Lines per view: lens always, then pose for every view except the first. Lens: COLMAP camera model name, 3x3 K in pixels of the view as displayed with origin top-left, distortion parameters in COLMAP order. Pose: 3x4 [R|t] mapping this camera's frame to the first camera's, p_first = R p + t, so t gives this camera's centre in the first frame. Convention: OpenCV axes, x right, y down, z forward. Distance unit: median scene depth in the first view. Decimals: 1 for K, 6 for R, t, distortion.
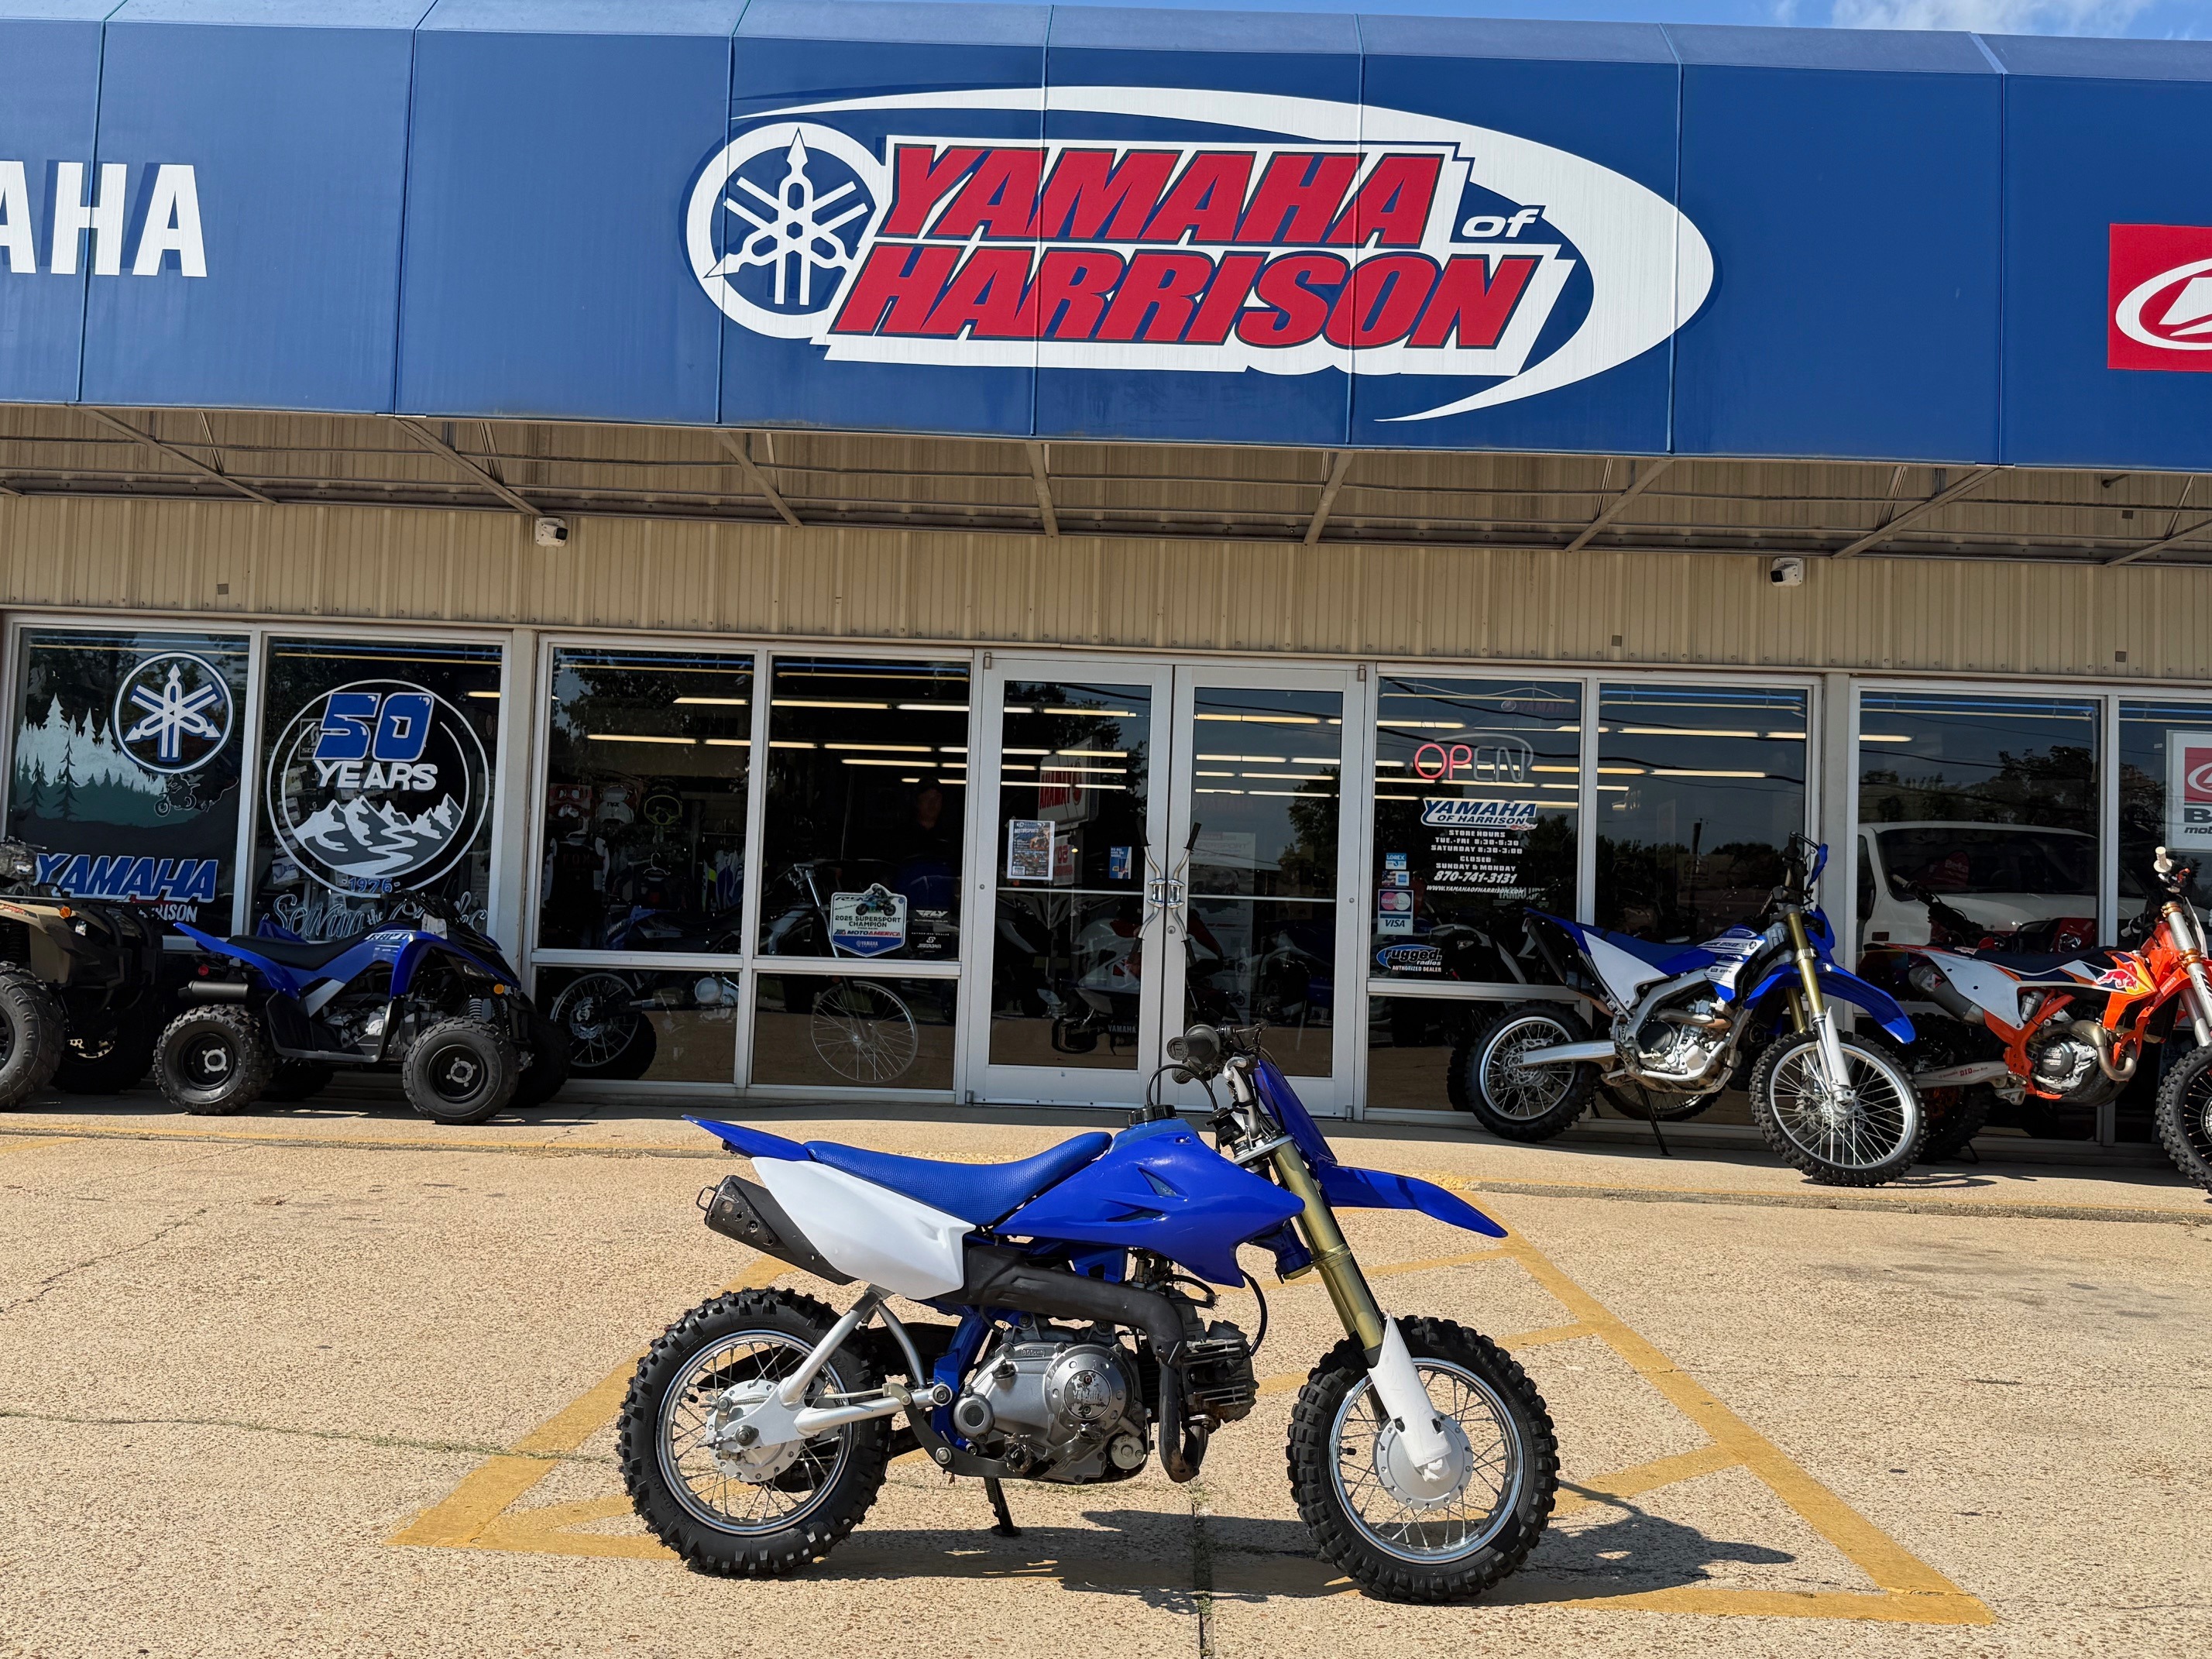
lens RADIAL K [[2030.6, 0, 1105.2], [0, 2030.6, 826.9], [0, 0, 1]] dist [0.093299, 0.000000]
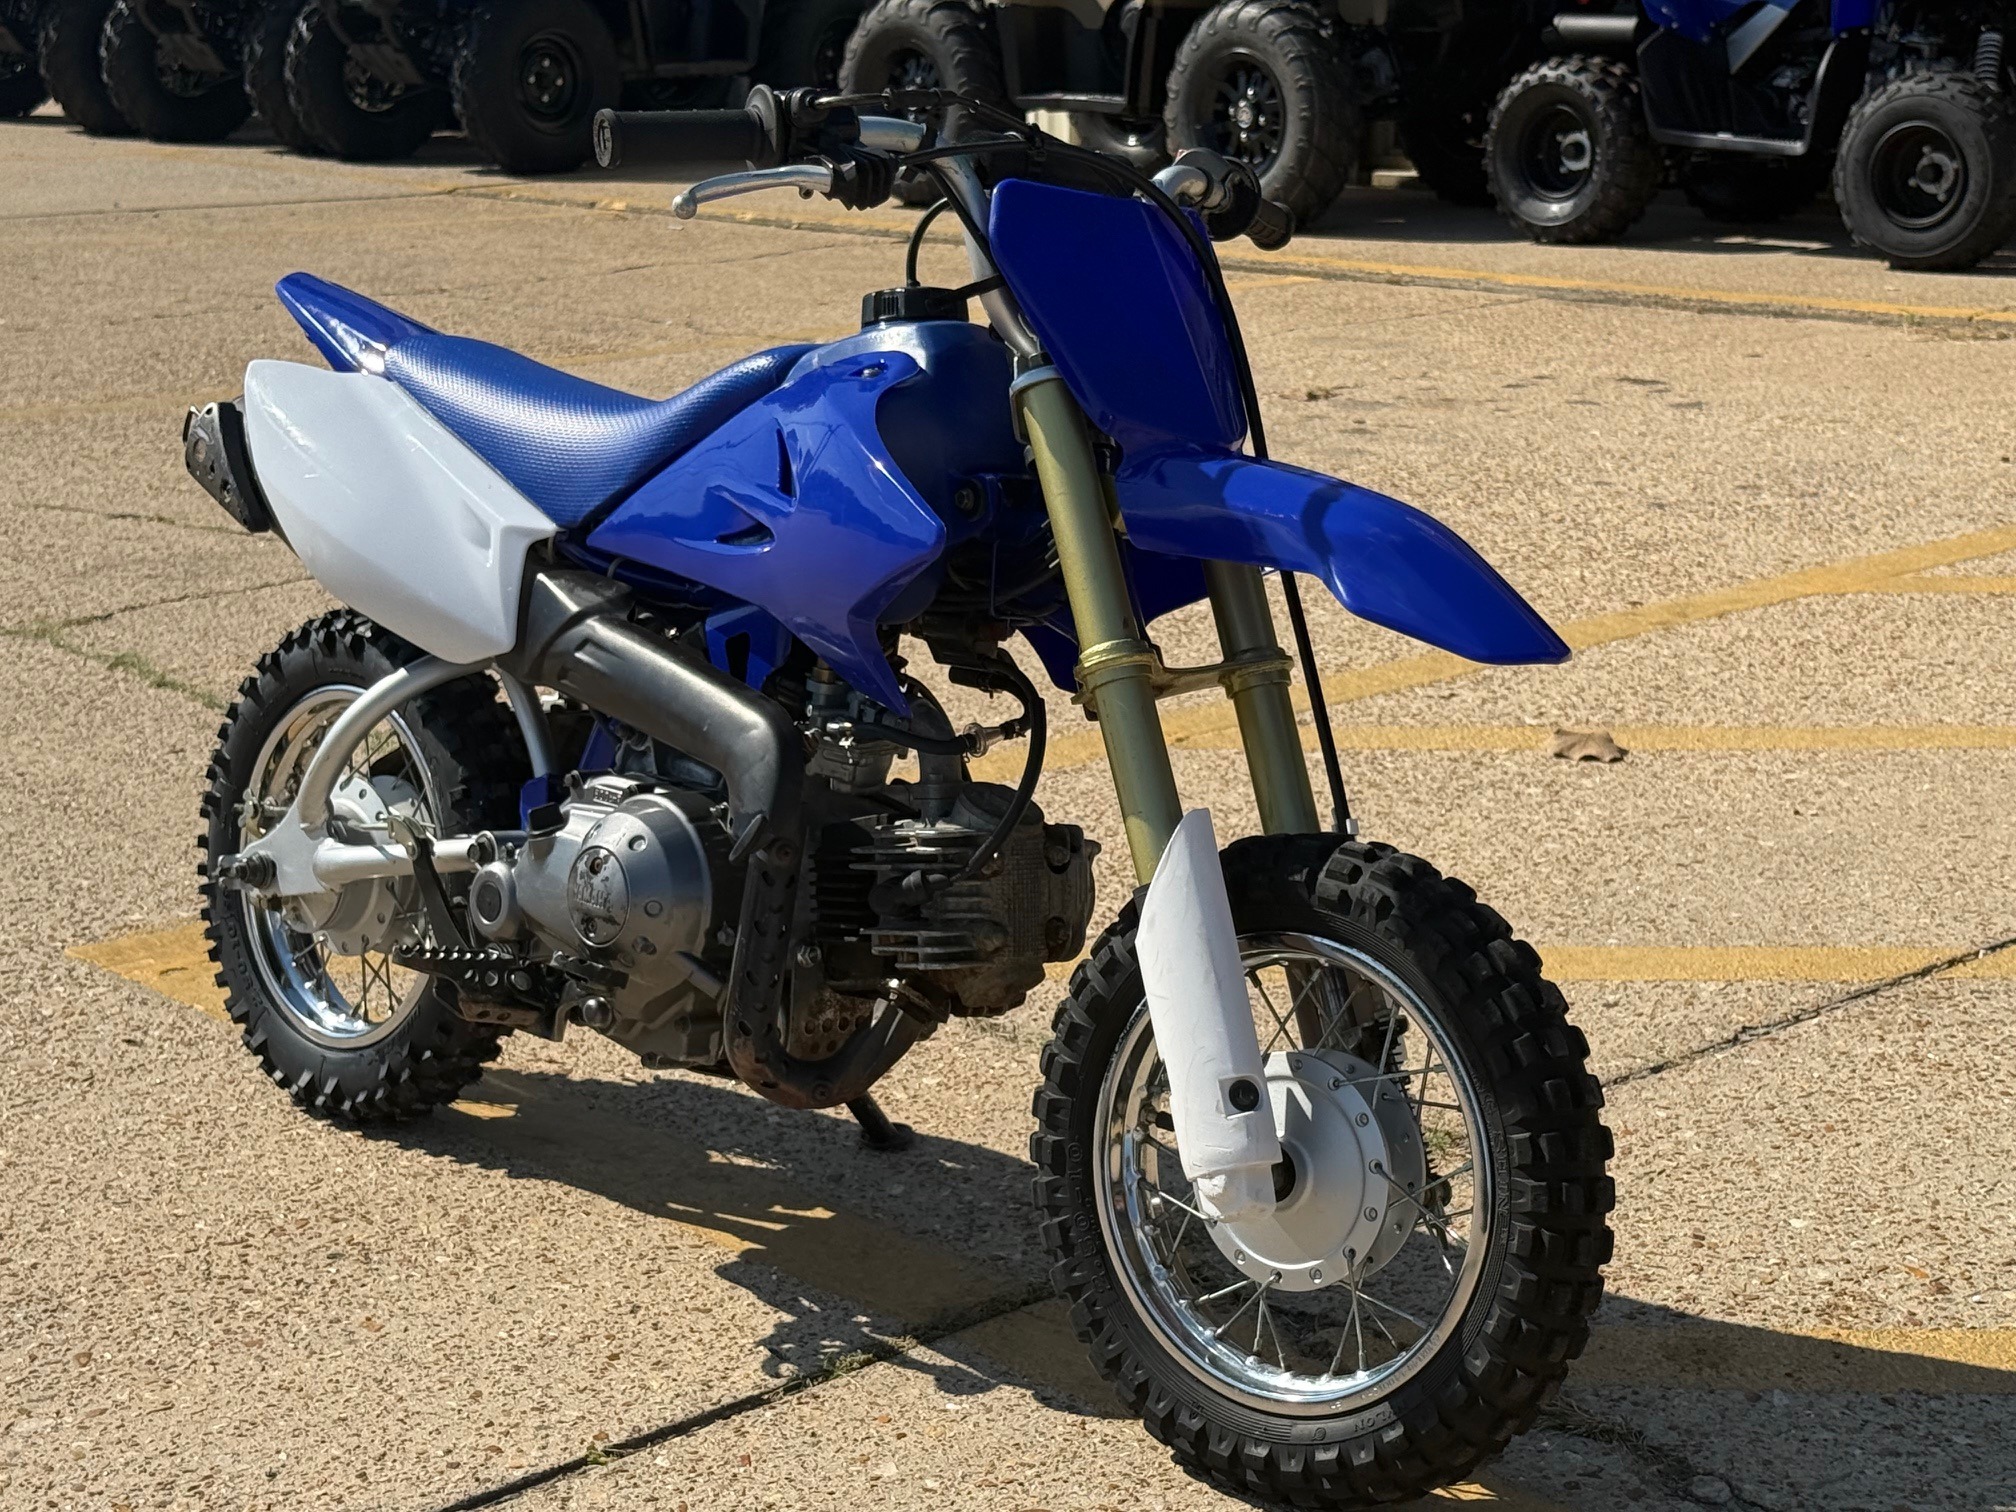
lens RADIAL K [[3617.9, 0, 1007.2], [0, 3617.9, 754.2], [0, 0, 1]] dist [-0.003940, 0.000000]
pose [[0.664288, 0.114304, -0.738685, 0.605184], [0.095719, 0.967094, 0.235726, 0.055247], [0.741322, -0.227296, 0.631488, 0.510541]]
